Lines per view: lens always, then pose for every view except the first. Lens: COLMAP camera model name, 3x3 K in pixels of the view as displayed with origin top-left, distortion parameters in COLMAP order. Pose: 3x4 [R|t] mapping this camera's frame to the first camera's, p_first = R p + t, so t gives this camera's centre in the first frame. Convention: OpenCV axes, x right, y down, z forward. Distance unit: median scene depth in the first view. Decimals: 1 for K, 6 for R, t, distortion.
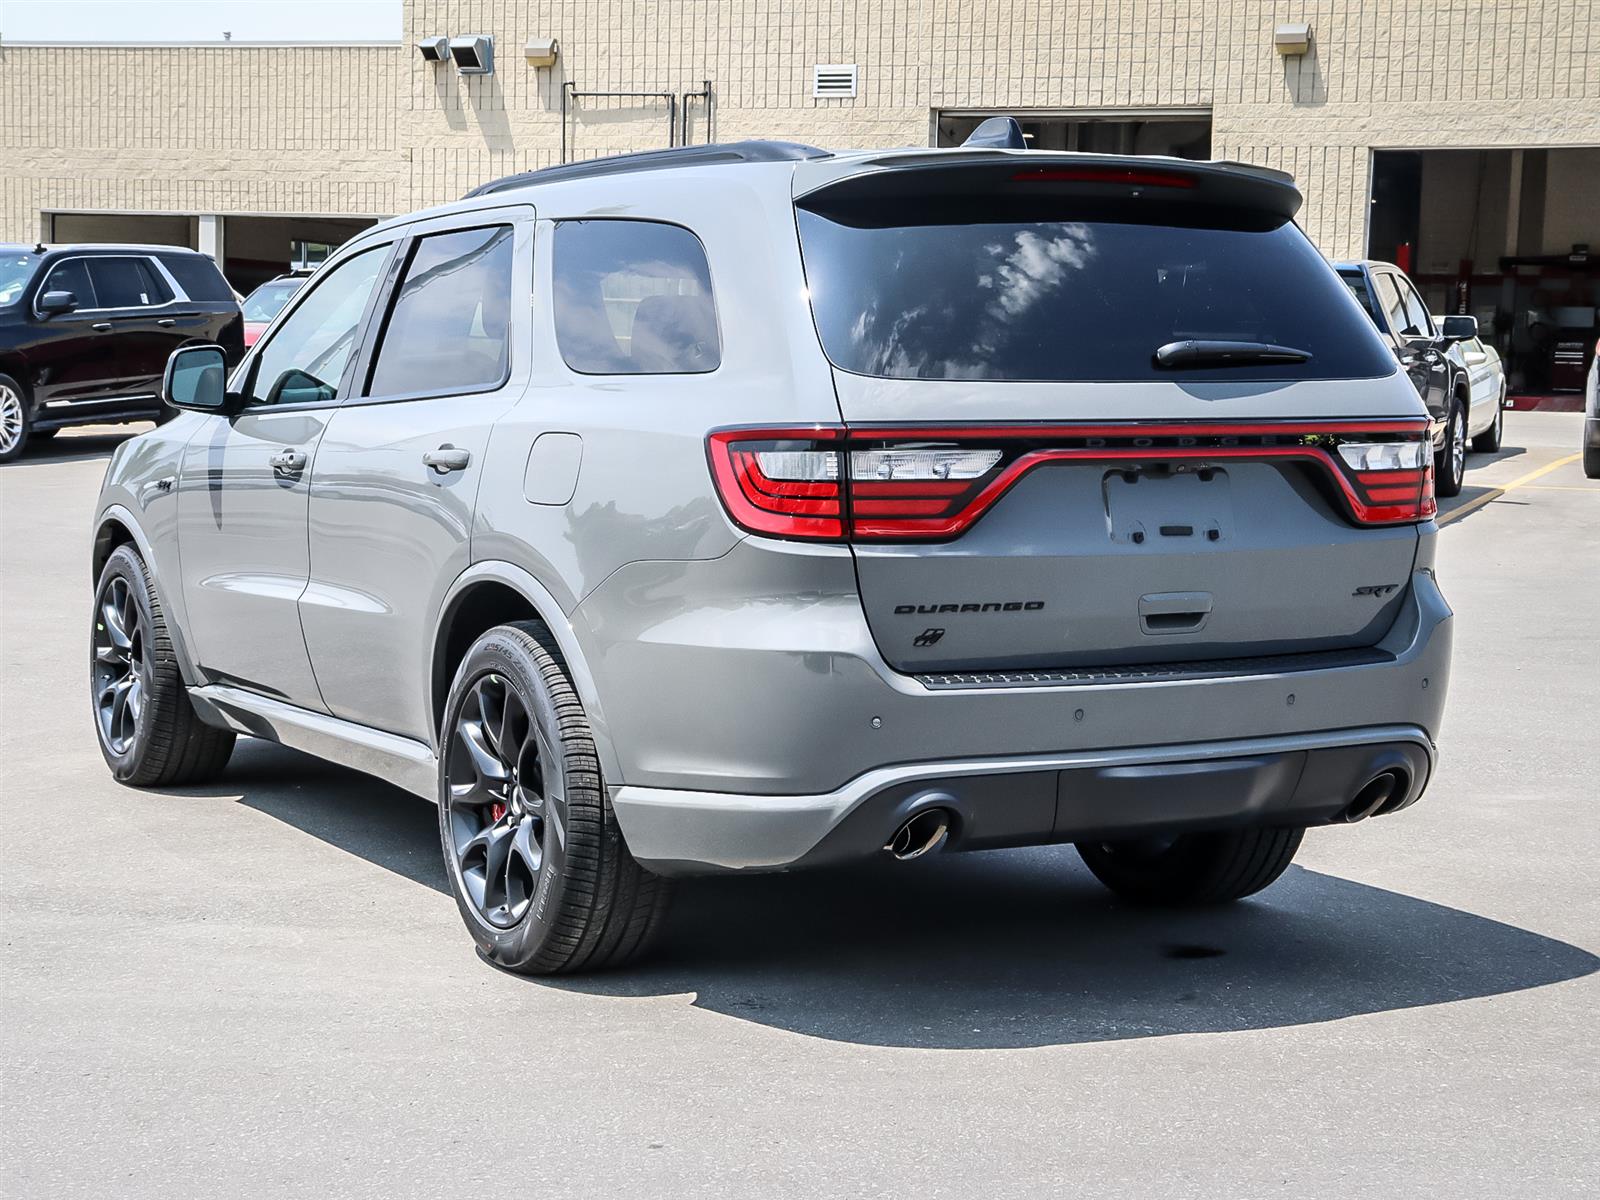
lens RADIAL K [[4479.4, 0, 800.0], [0, 4479.4, 600.0], [0, 0, 1]] dist [0.273359, 1.478852]
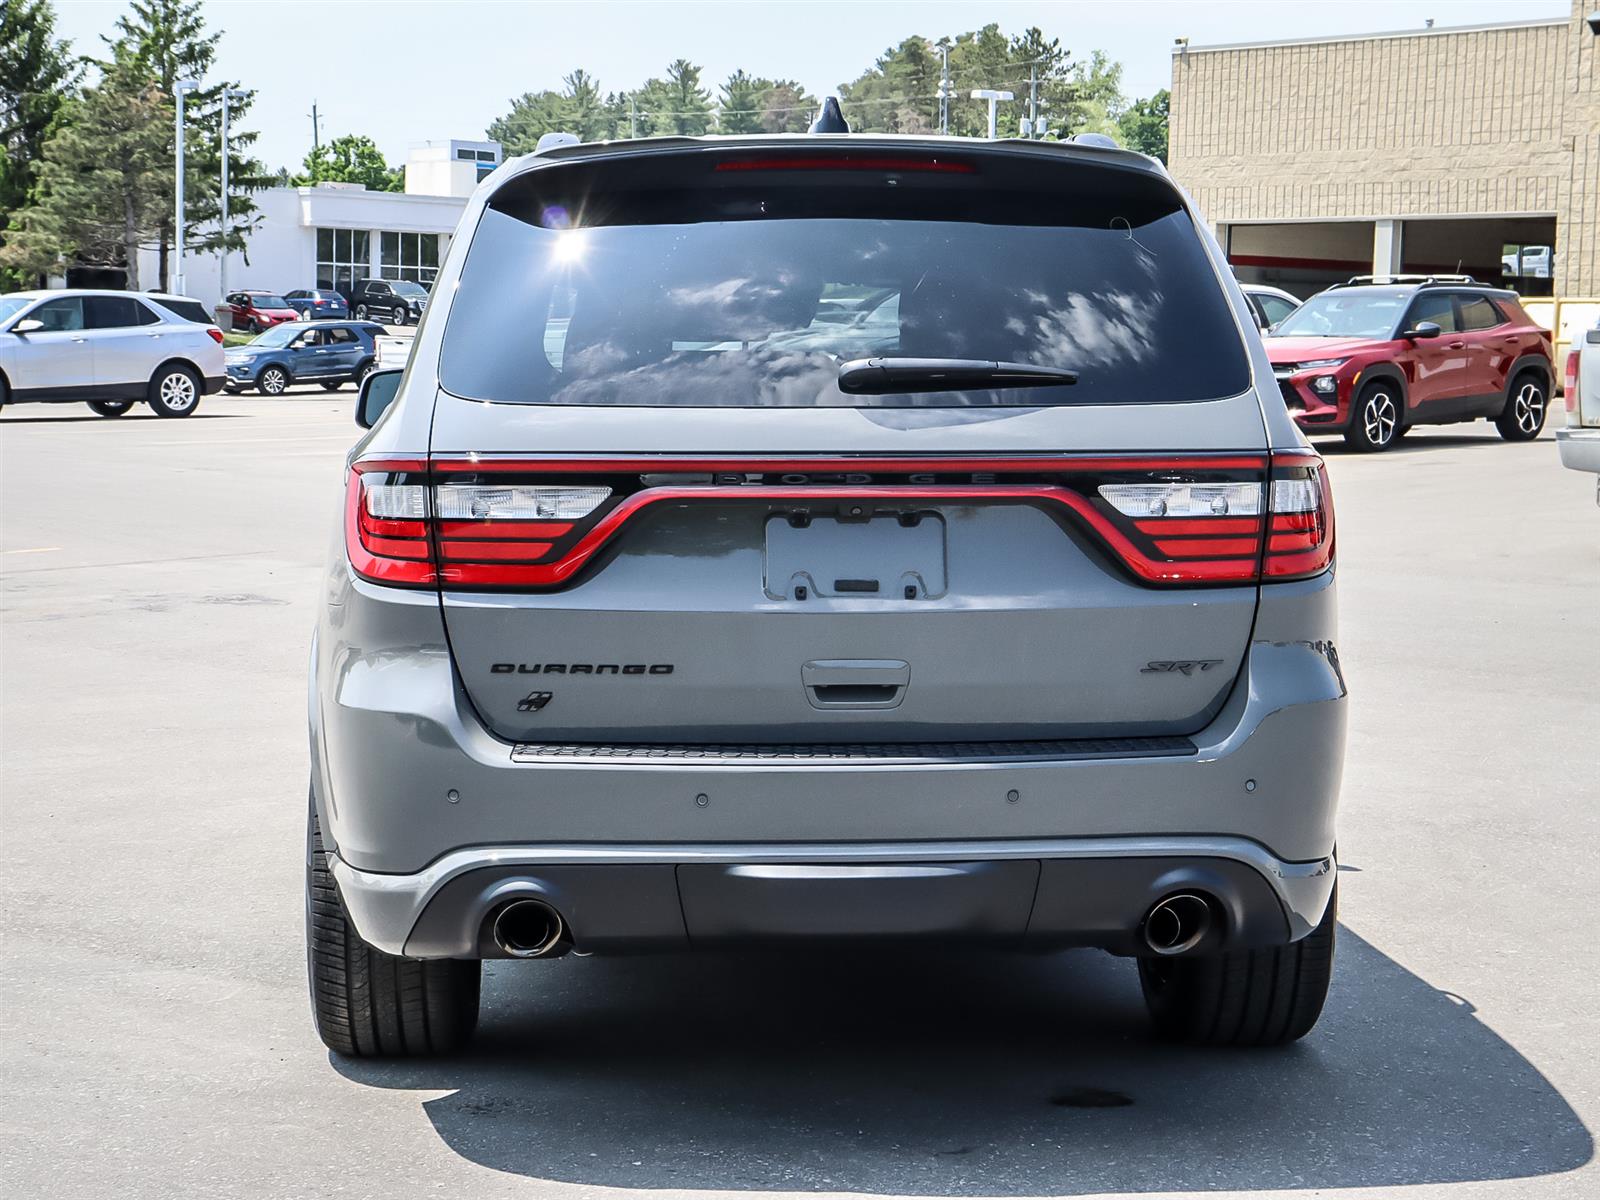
lens RADIAL K [[4479.4, 0, 800.0], [0, 4479.4, 600.0], [0, 0, 1]] dist [0.273359, 1.478852]
pose [[0.788846, 0.027163, -0.613990, 0.346966], [-0.028595, 0.999563, 0.007483, -0.011085], [0.613925, 0.011654, 0.789278, 0.200298]]
